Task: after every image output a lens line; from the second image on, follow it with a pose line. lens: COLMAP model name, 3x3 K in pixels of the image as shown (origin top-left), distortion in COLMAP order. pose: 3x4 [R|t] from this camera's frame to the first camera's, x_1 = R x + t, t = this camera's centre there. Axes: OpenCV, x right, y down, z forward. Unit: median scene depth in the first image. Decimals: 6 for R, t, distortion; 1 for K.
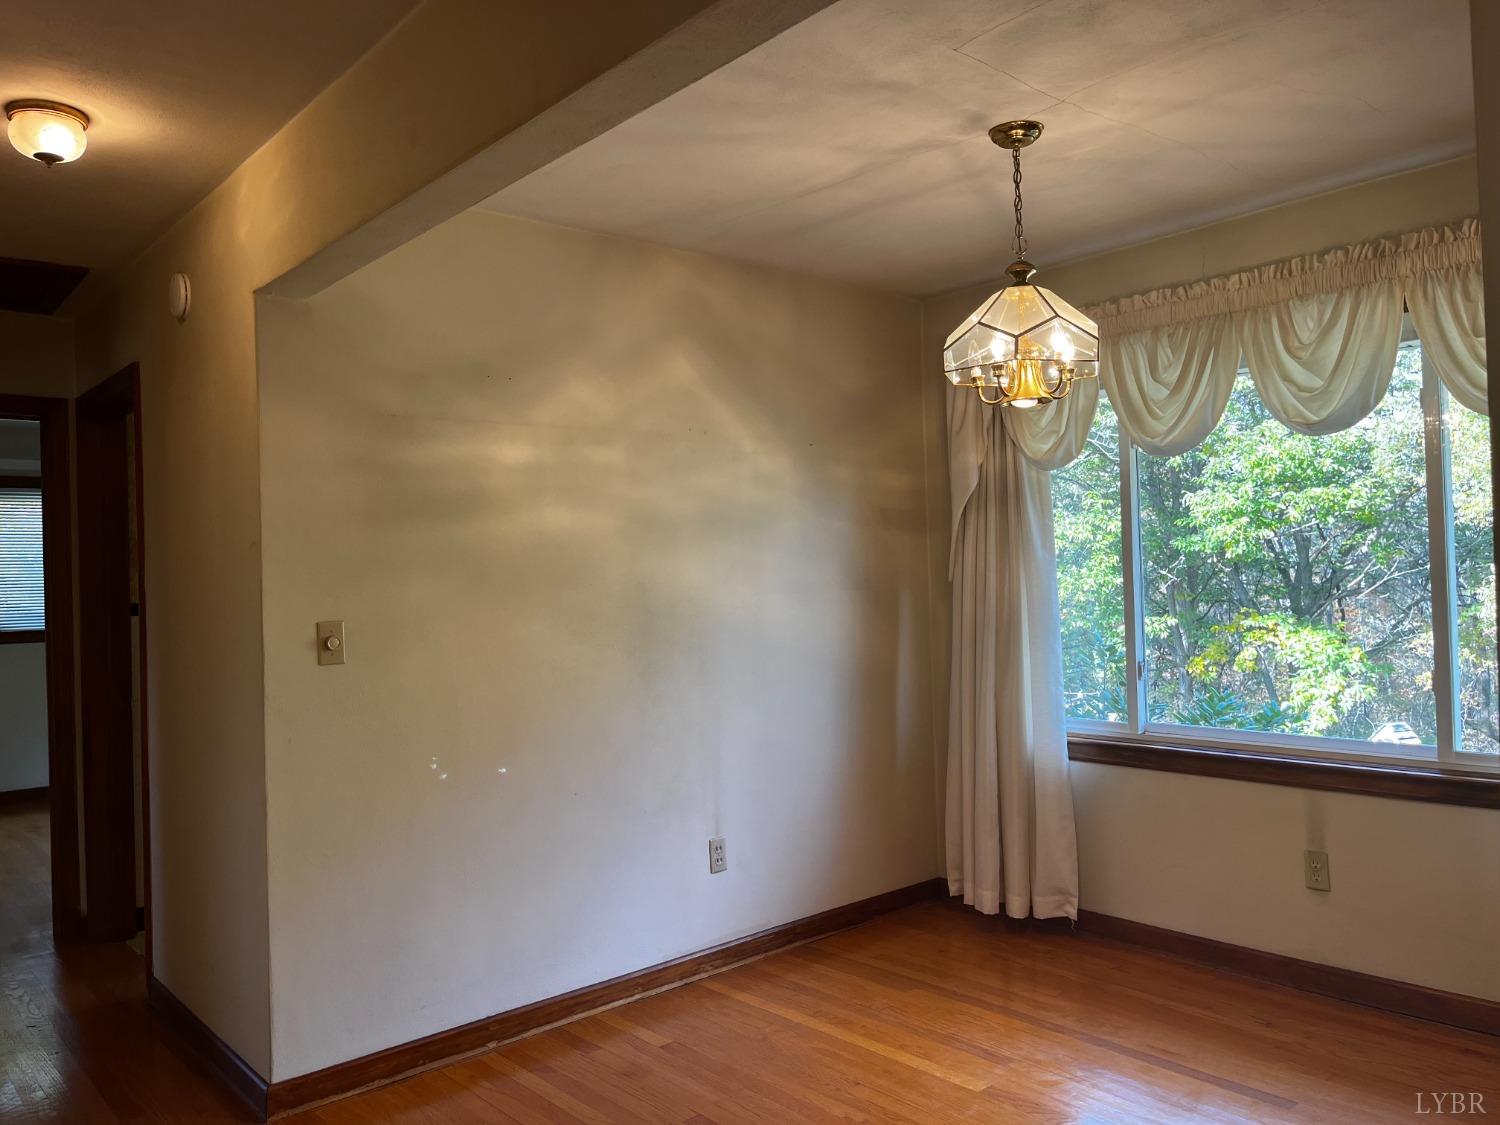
lens RADIAL K [[1139.5, 0, 760.5], [0, 1139.5, 558.5], [0, 0, 1]] dist [0.064675, -0.091598]
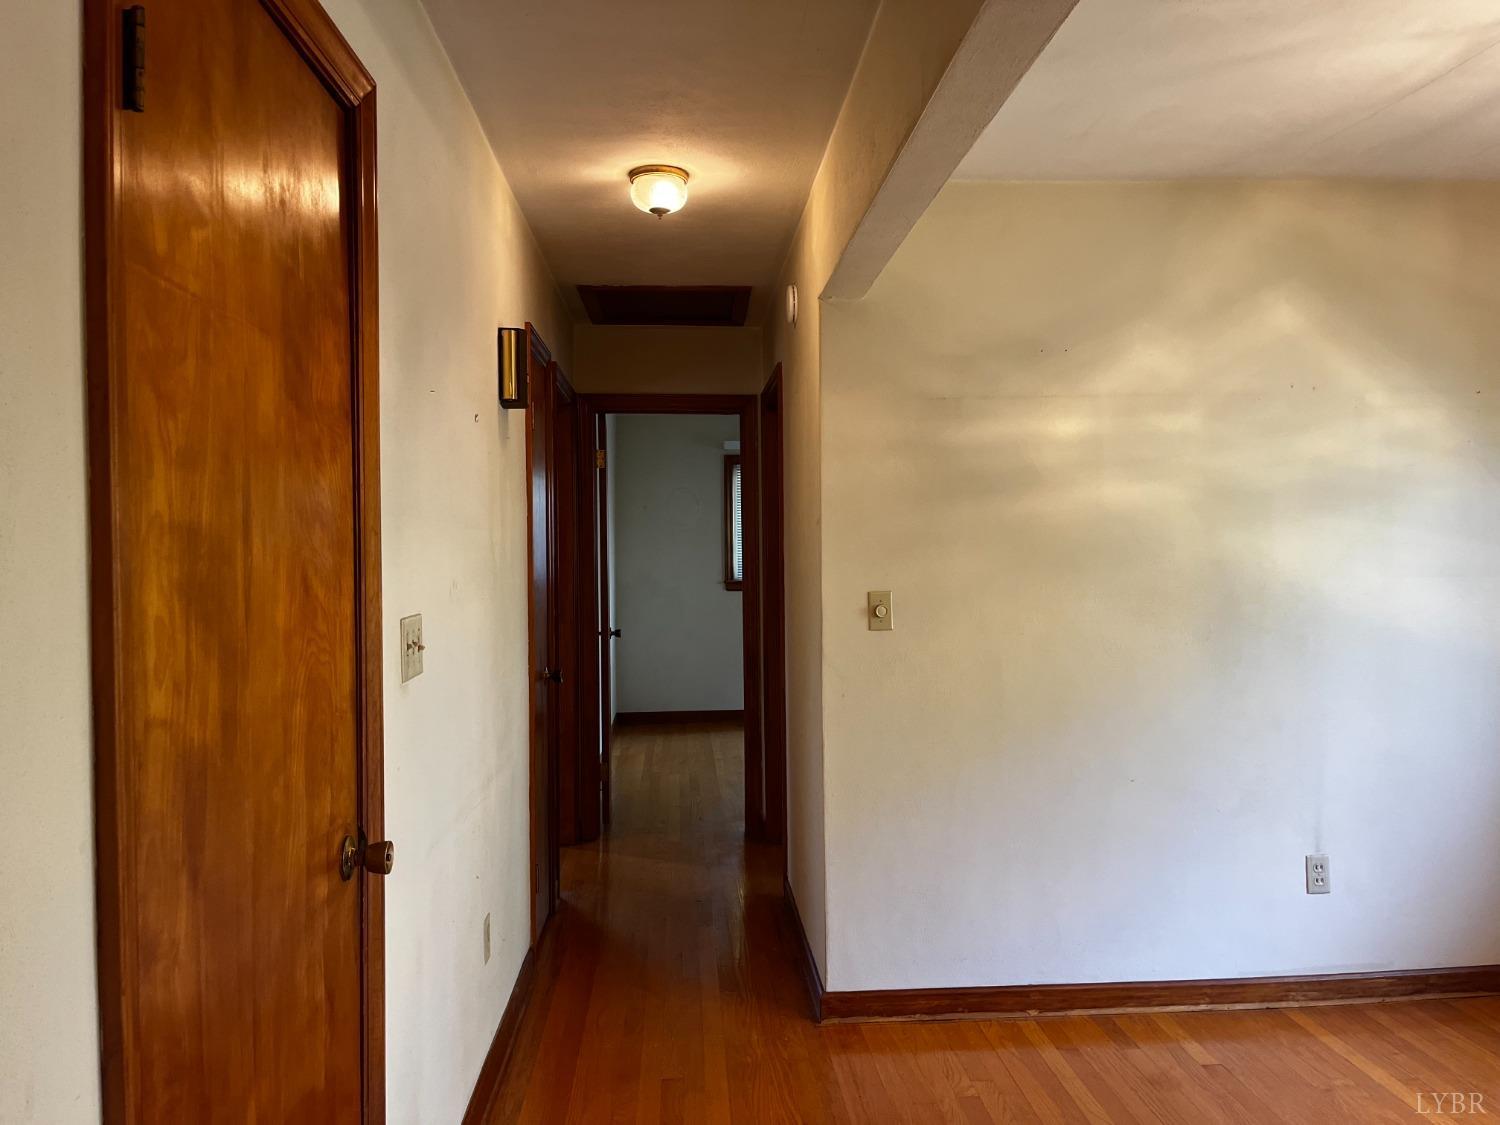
lens RADIAL K [[1139.5, 0, 744.1], [0, 1139.5, 556.7], [0, 0, 1]] dist [0.064675, -0.091598]
pose [[0.790525, 0.026185, -0.611870, 0.166252], [-0.002764, 0.999228, 0.039190, -0.018143], [0.612423, -0.029290, 0.789987, 0.049656]]
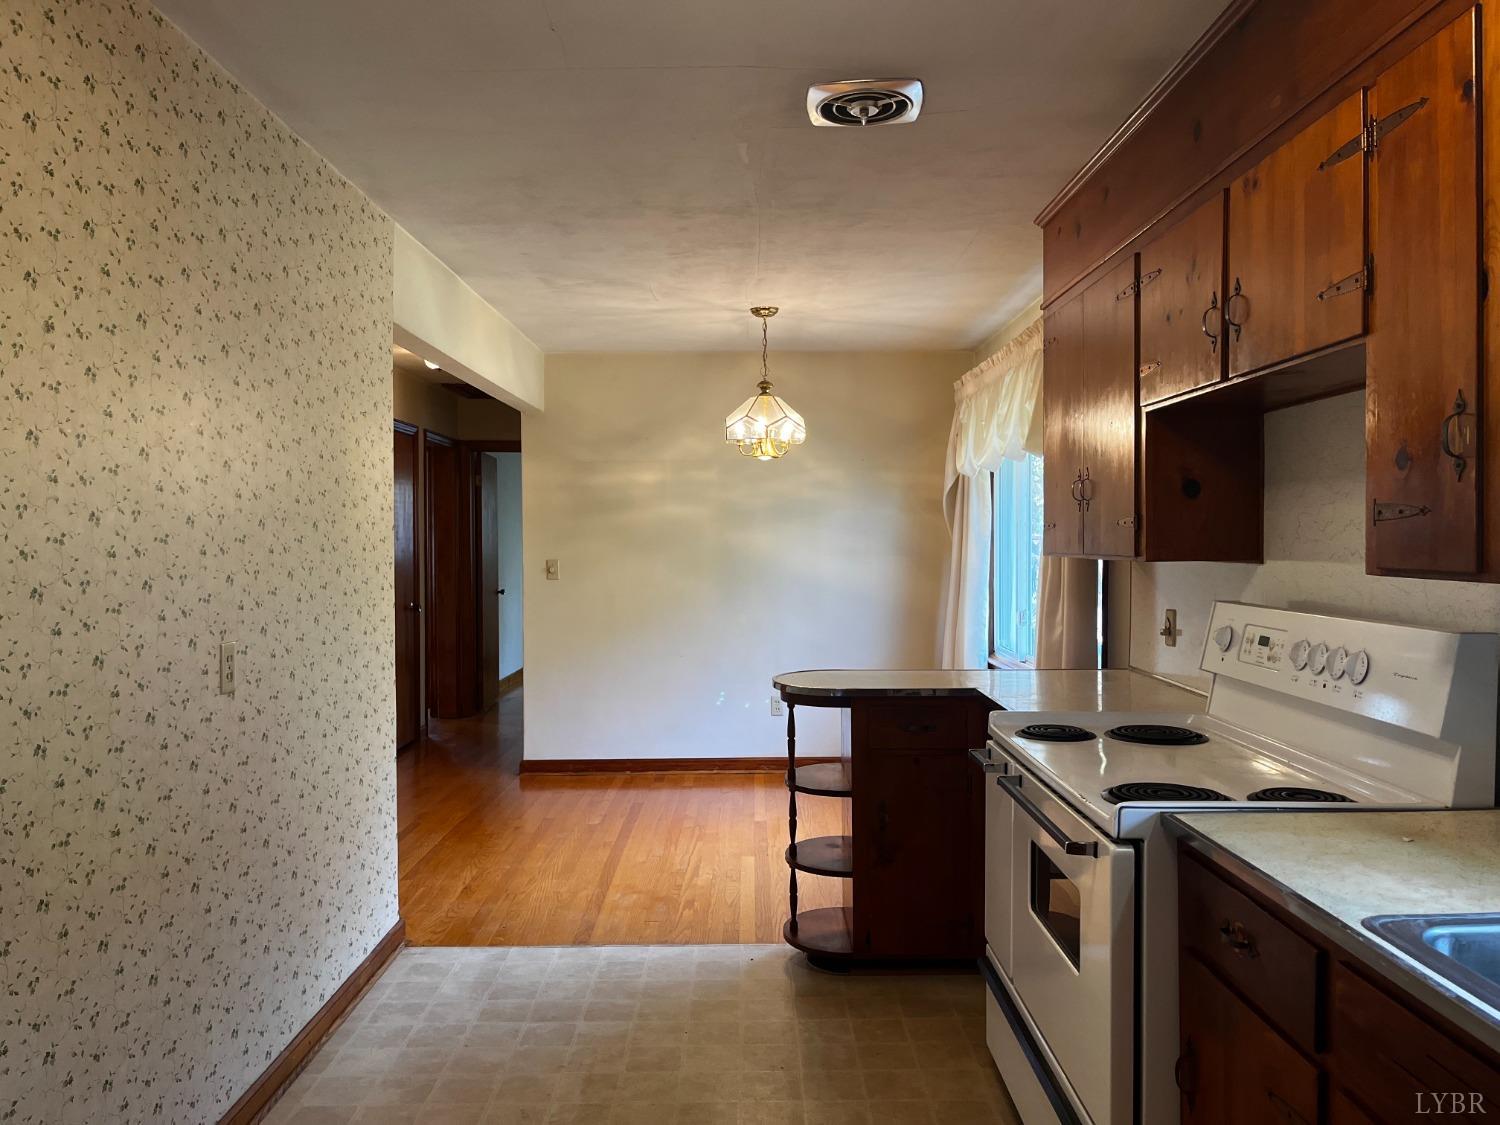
lens RADIAL K [[1139.5, 0, 753.9], [0, 1139.5, 556.6], [0, 0, 1]] dist [0.064675, -0.091598]
pose [[0.762150, 0.040211, -0.646150, 1.160402], [-0.010233, 0.998693, 0.050079, -0.055584], [0.647320, -0.031556, 0.761565, -0.355364]]
